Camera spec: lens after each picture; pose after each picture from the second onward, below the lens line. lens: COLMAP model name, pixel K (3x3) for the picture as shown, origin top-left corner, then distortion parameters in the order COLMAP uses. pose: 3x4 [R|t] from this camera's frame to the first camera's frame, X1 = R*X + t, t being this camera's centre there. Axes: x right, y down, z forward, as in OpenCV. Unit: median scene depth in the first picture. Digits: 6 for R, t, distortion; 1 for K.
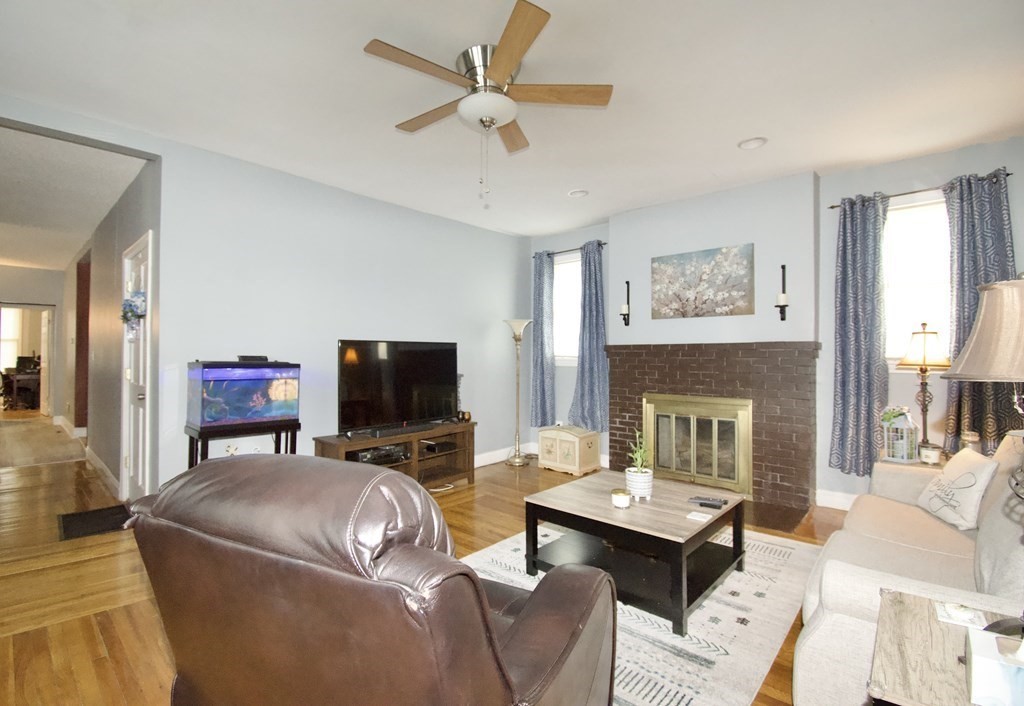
lens RADIAL K [[472.3, 0, 510.9], [0, 472.3, 352.1], [0, 0, 1]] dist [0.018074, -0.000958]
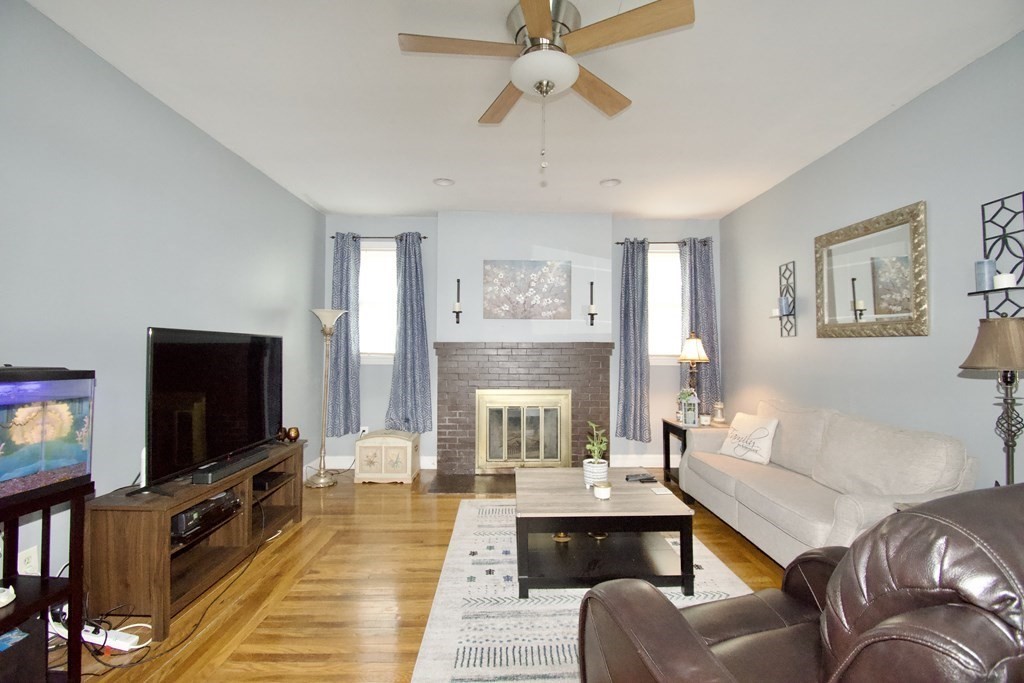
lens RADIAL K [[448.6, 0, 512.5], [0, 448.6, 344.5], [0, 0, 1]] dist [0.017973, -0.000546]
pose [[0.724765, 0.012882, 0.688876, -0.348795], [-0.005451, 0.999901, -0.012963, 0.000916], [-0.688975, 0.005640, 0.724763, 0.240751]]
